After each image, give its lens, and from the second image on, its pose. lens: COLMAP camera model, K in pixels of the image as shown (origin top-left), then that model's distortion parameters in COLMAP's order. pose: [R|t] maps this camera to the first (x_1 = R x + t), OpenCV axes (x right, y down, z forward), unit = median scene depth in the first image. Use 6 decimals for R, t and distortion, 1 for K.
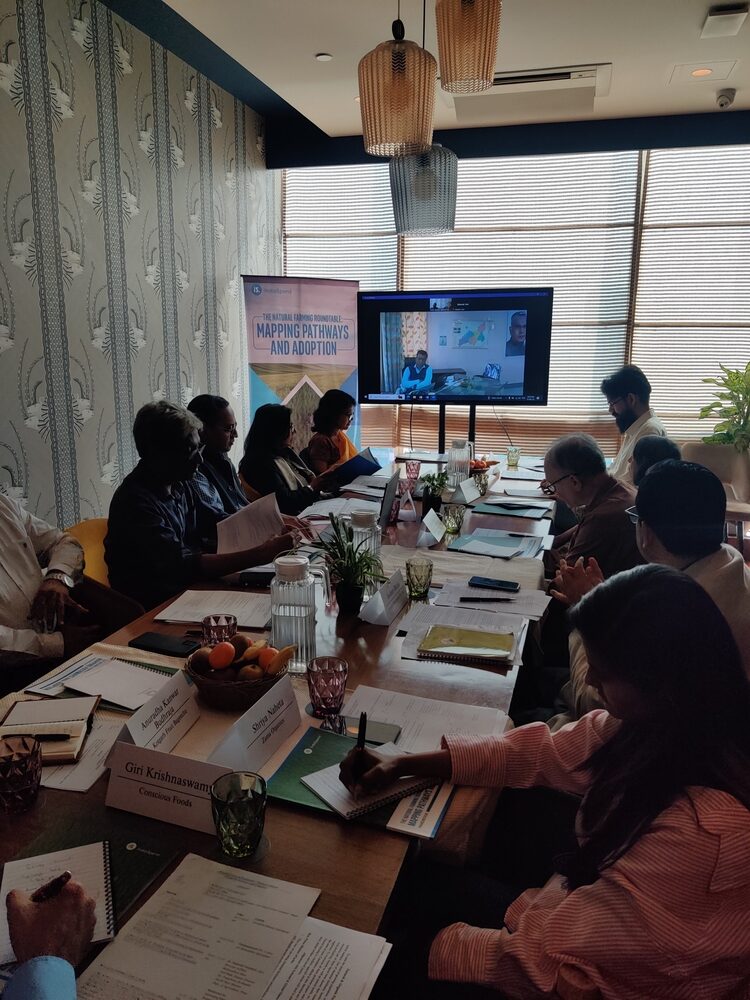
lens RADIAL K [[749.7, 0, 351.9], [0, 749.7, 512.5], [0, 0, 1]] dist [0.017172, -0.031836]
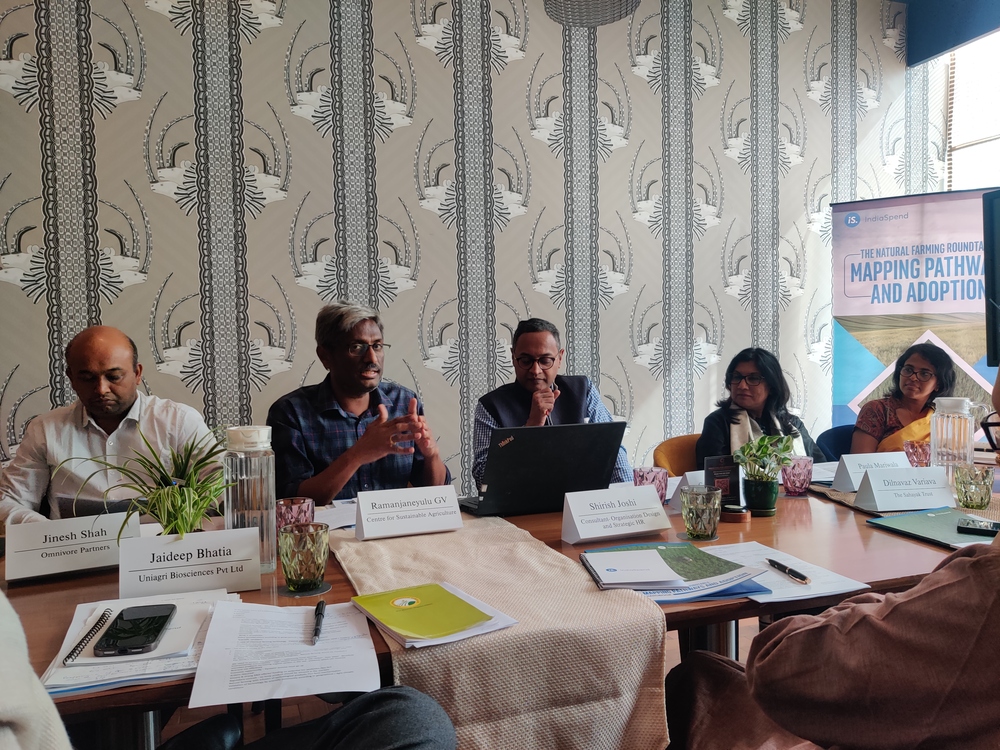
lens RADIAL K [[749.7, 0, 520.0], [0, 749.7, 393.4], [0, 0, 1]] dist [0.017172, -0.031836]
pose [[0.602397, 0.009738, -0.798137, 0.292043], [-0.156249, 0.982019, -0.105948, 0.002160], [0.782754, 0.188531, 0.593087, 0.361826]]
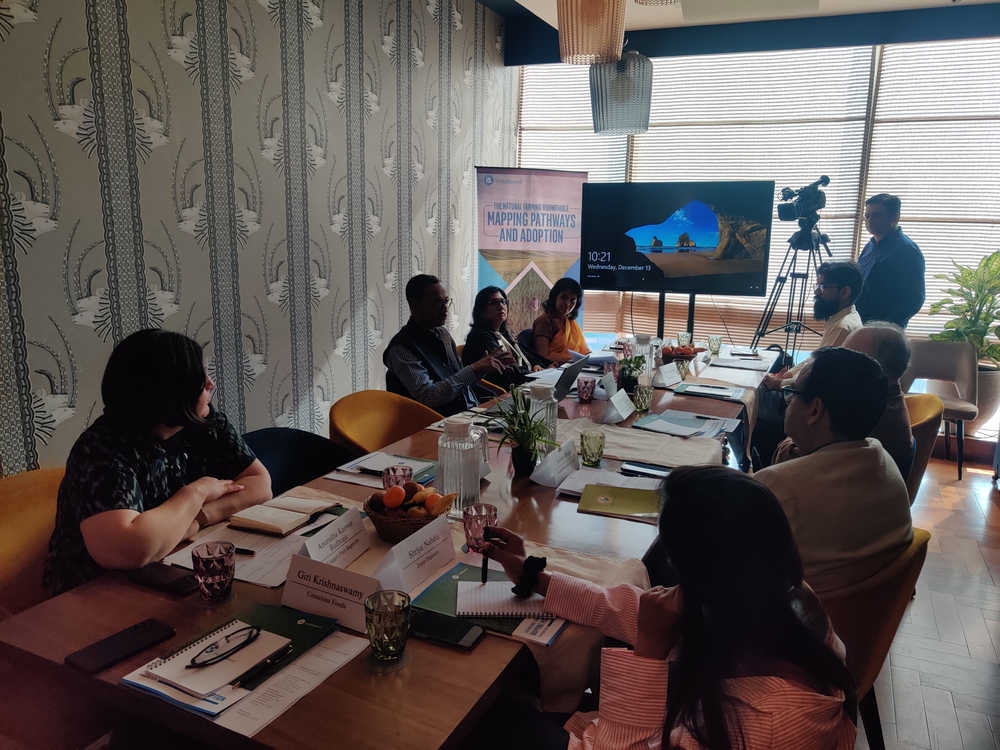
lens RADIAL K [[749.7, 0, 503.4], [0, 749.7, 383.1], [0, 0, 1]] dist [0.017172, -0.031836]
pose [[0.991318, 0.042840, -0.124309, 0.040521], [-0.045343, 0.998820, -0.017379, 0.007336], [0.123418, 0.022865, 0.992091, -0.044398]]
